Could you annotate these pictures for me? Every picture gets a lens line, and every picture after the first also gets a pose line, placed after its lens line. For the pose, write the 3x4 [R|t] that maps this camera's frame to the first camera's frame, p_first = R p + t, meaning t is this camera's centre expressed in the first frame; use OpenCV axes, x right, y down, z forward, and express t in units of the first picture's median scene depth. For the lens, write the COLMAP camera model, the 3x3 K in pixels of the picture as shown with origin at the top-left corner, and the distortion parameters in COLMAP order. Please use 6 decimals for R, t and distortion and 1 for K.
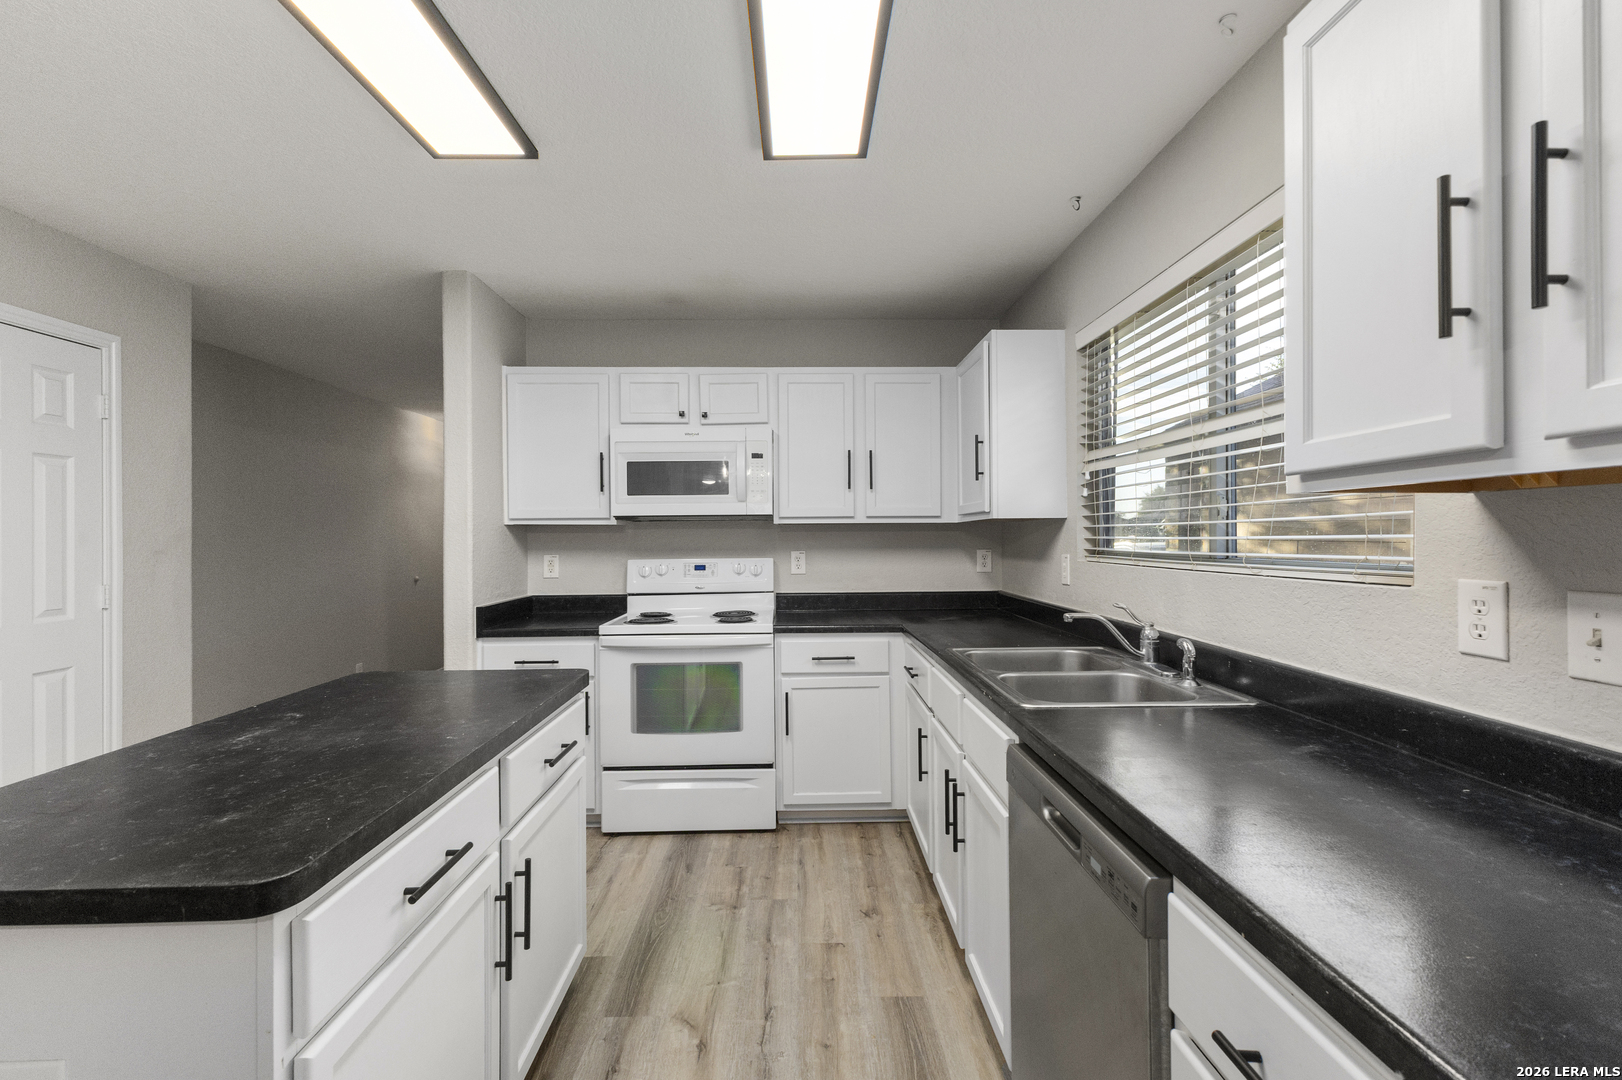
lens RADIAL K [[713.0, 0, 817.1], [0, 713.0, 536.5], [0, 0, 1]] dist [0.007878, -0.003420]
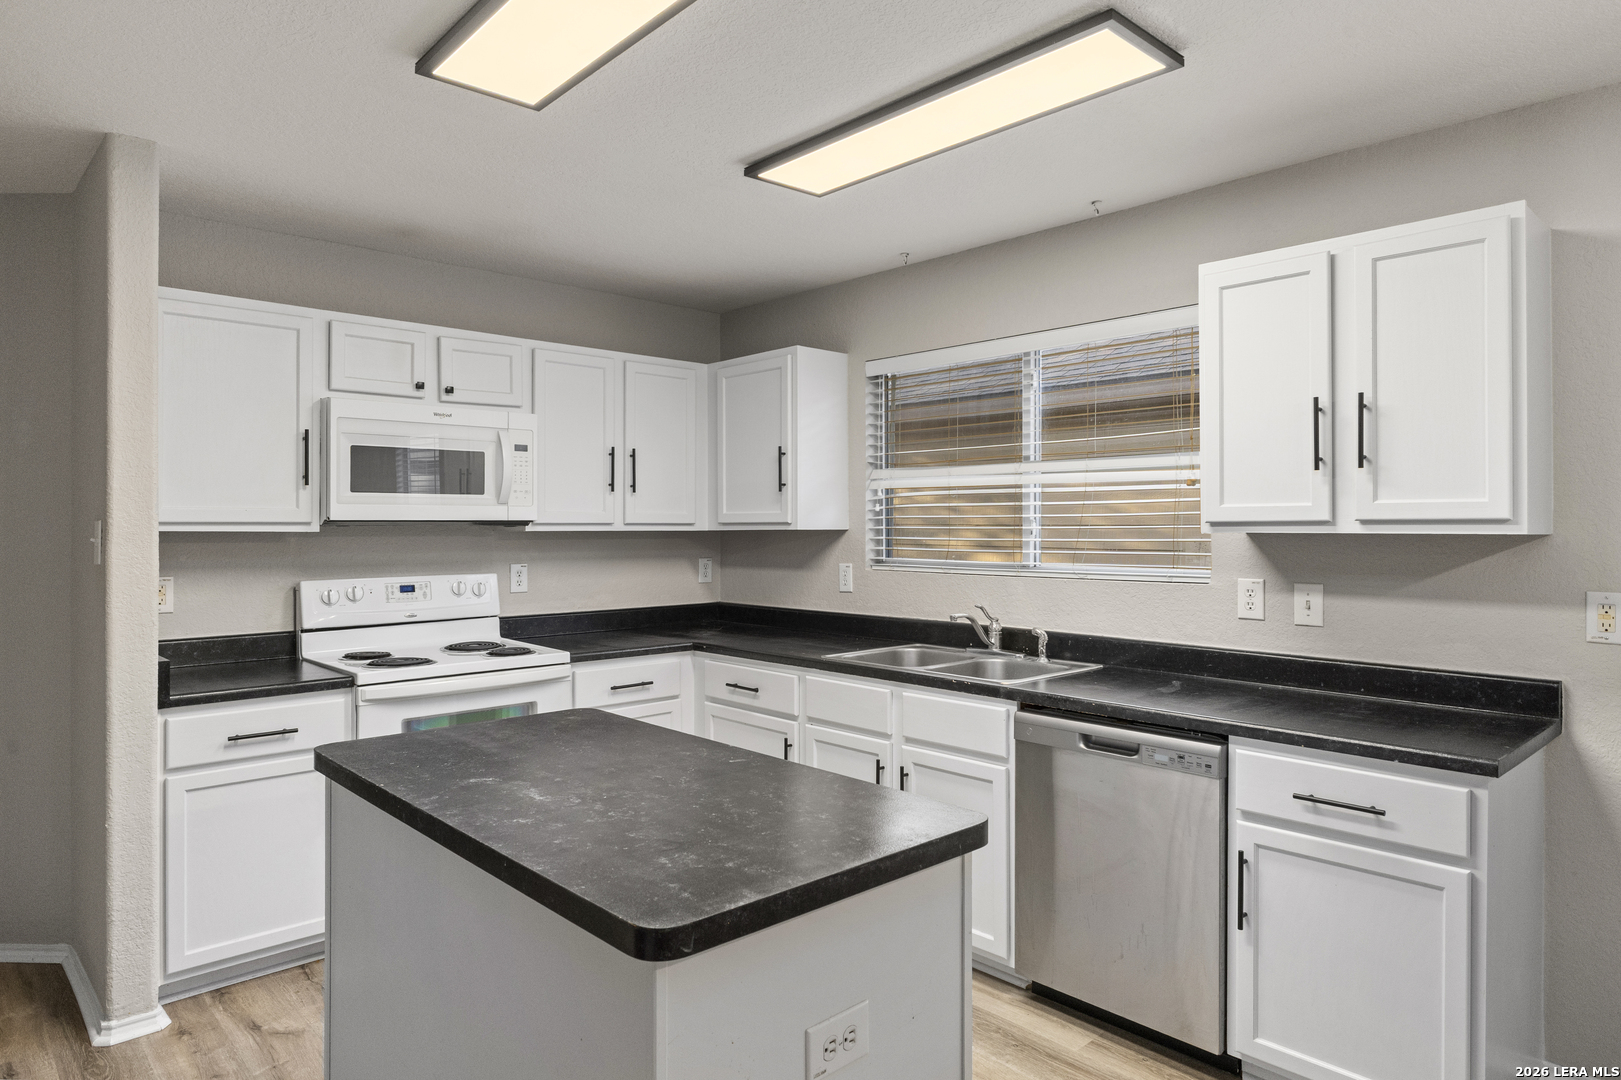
lens RADIAL K [[966.2, 0, 835.6], [0, 966.2, 522.4], [0, 0, 1]] dist [0.009331, 0.002190]
pose [[0.735046, 0.011023, 0.677928, -0.569971], [-0.006096, 0.999935, -0.009649, -0.020088], [-0.677990, 0.002960, 0.735065, -0.049180]]
